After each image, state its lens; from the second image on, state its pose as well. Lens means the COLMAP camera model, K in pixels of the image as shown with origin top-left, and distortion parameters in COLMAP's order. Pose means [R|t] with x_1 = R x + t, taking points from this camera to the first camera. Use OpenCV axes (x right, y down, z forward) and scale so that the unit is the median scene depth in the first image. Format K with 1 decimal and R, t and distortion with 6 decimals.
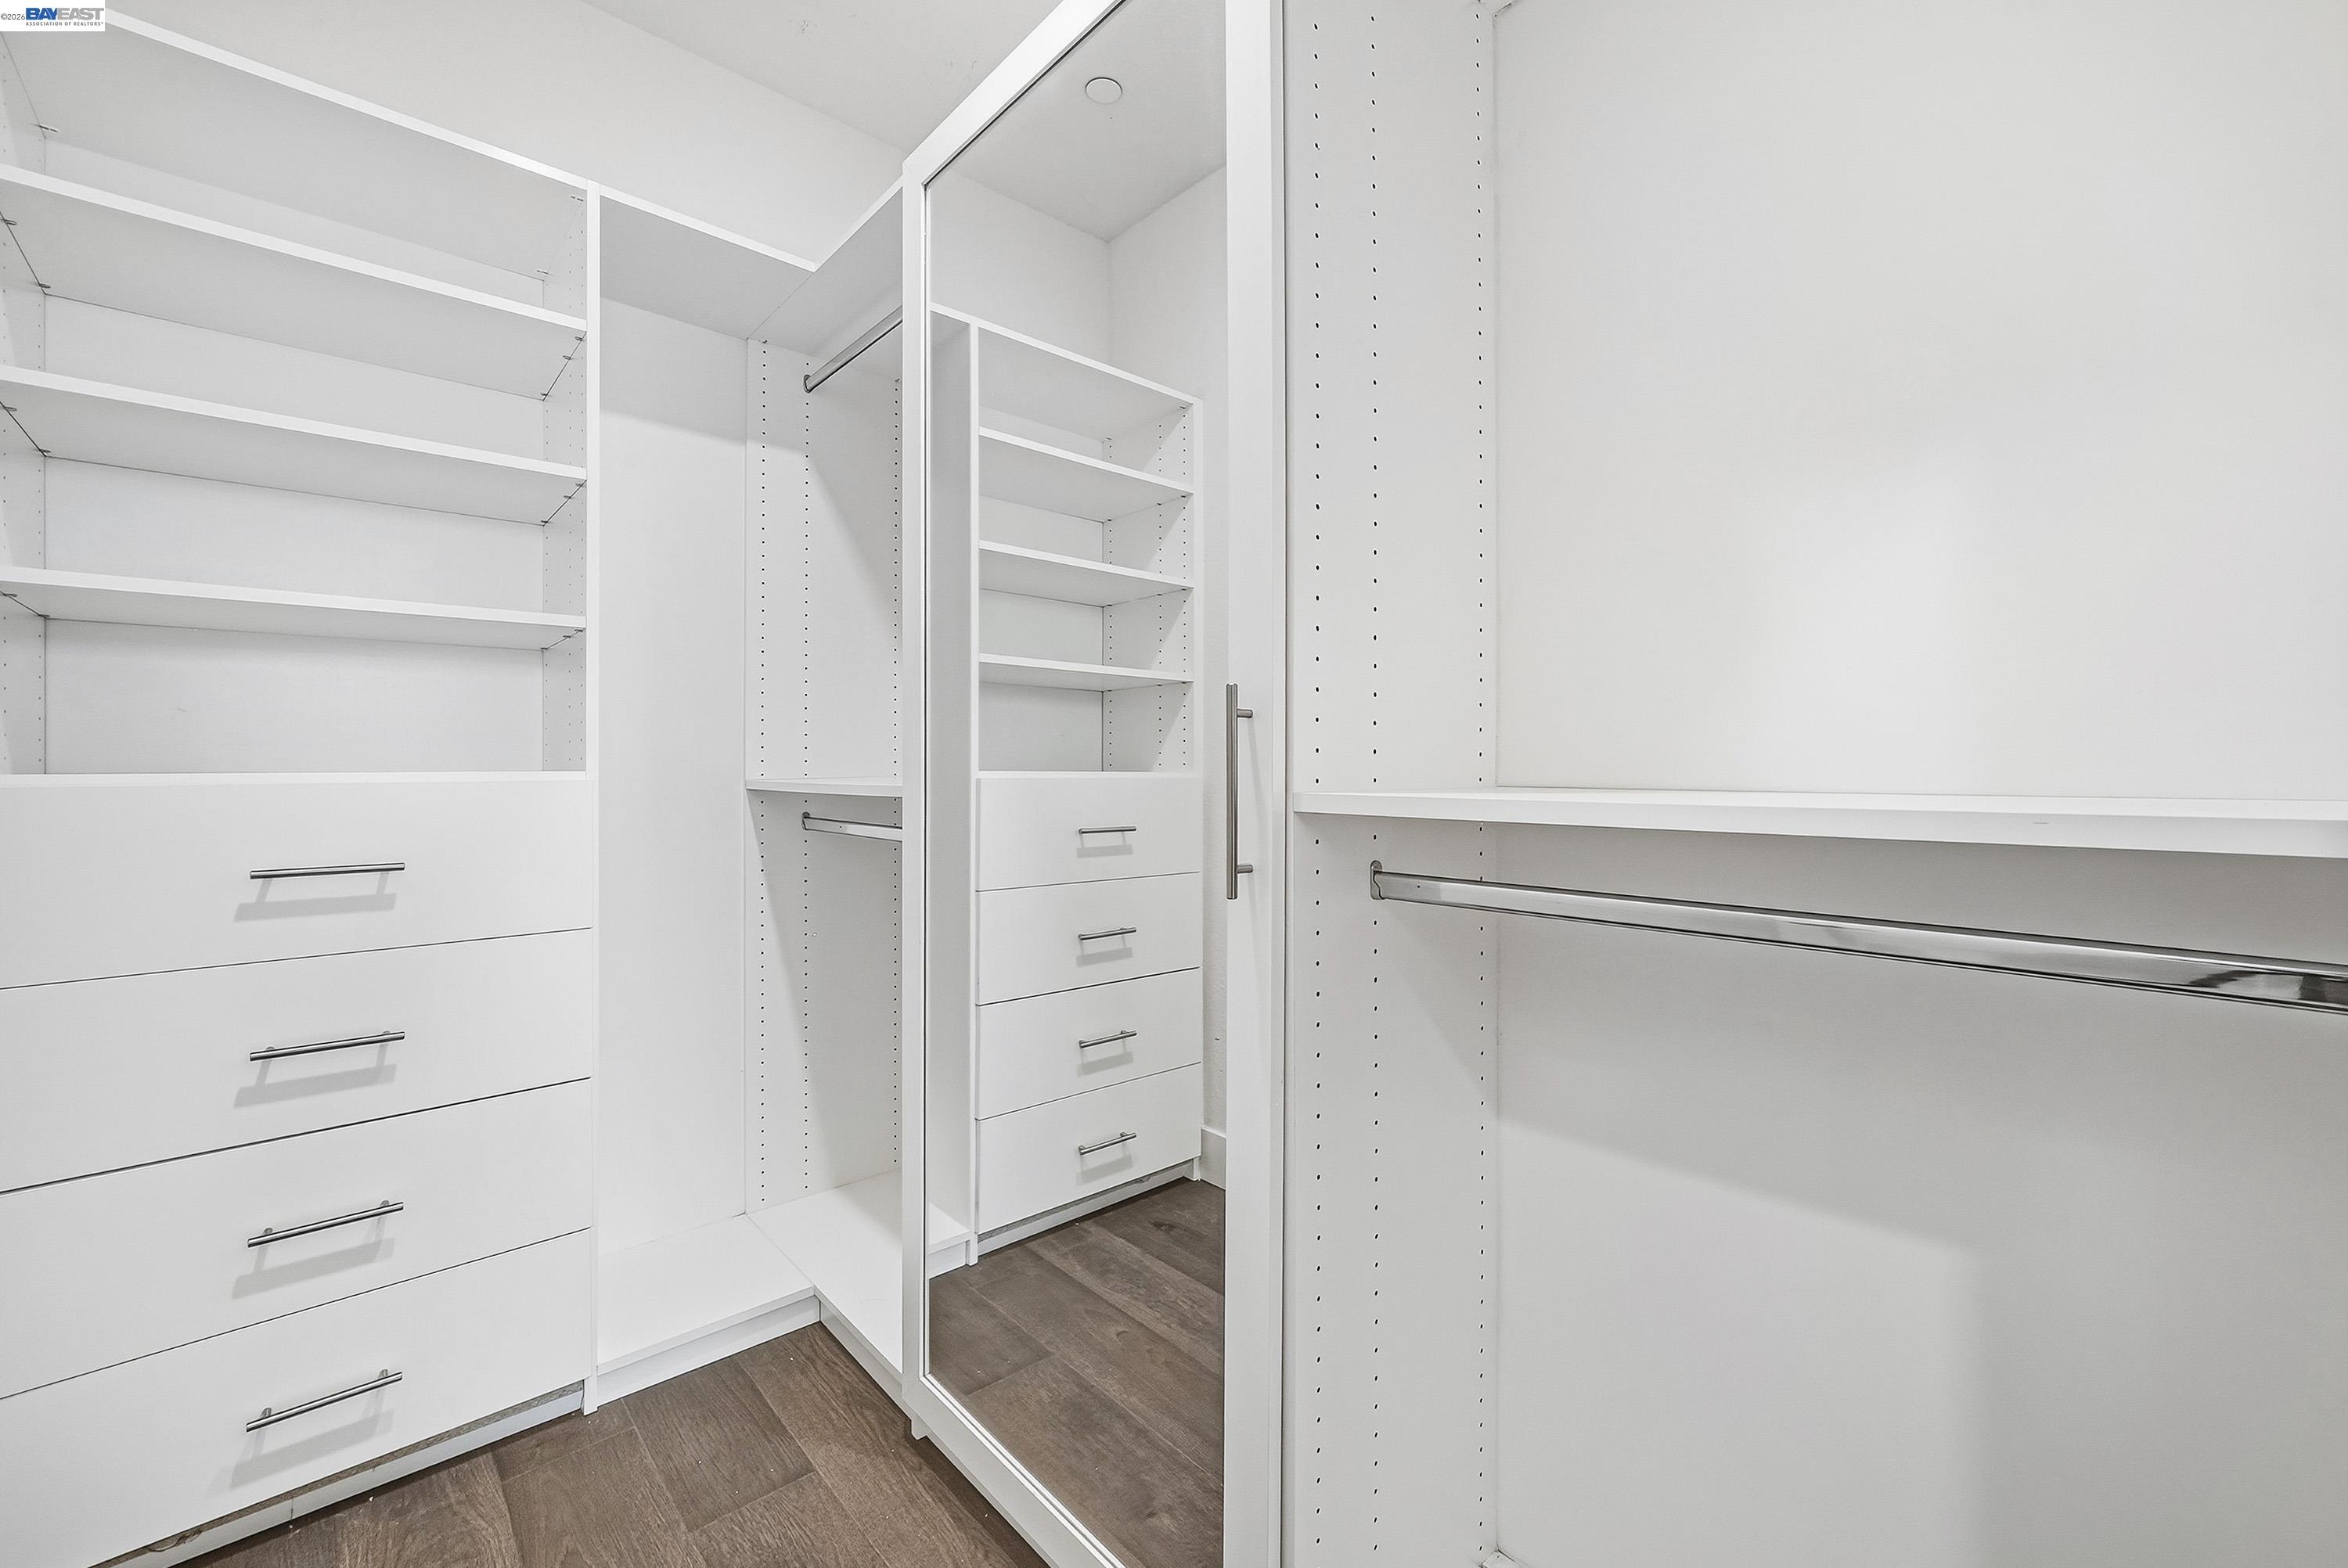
lens RADIAL K [[946.6, 0, 1182.9], [0, 946.6, 774.5], [0, 0, 1]] dist [-0.002340, -0.000299]
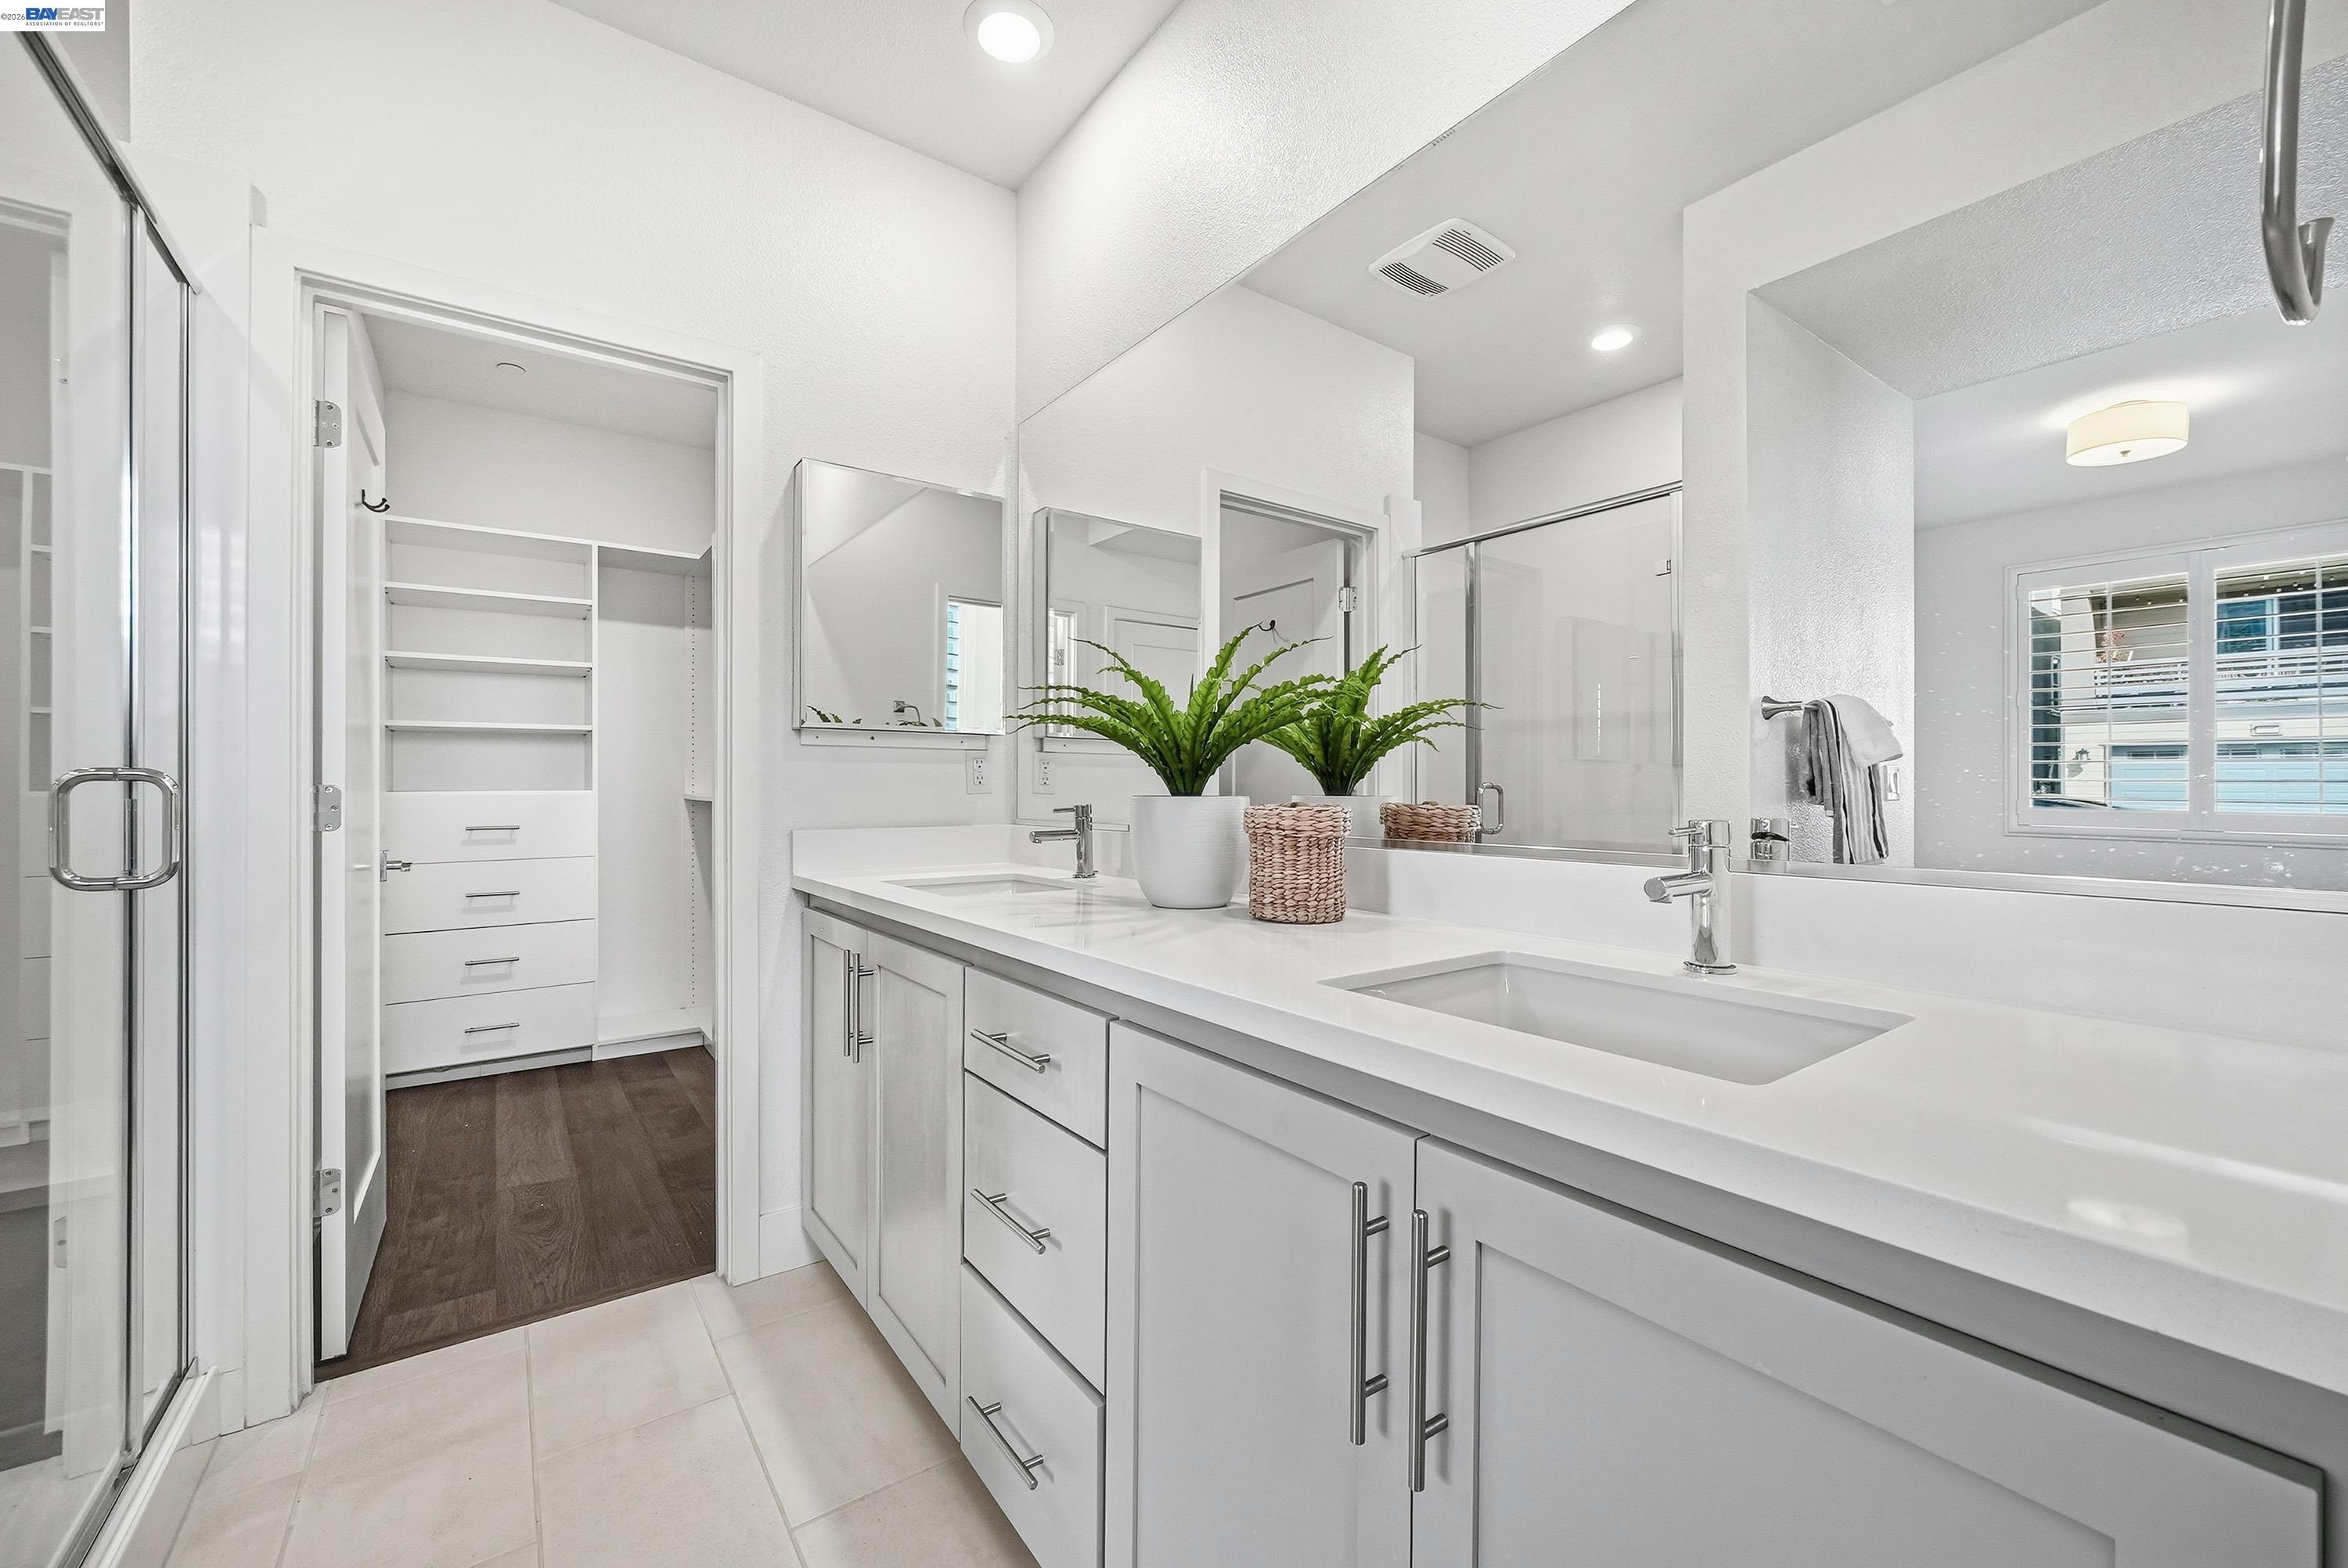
lens RADIAL K [[926.5, 0, 1178.5], [0, 926.5, 789.5], [0, 0, 1]] dist [-0.010477, 0.000175]
pose [[0.993798, -0.005325, -0.111073, 1.079168], [0.005190, 0.999985, -0.001507, 0.004960], [0.111079, 0.000921, 0.993811, -1.128291]]
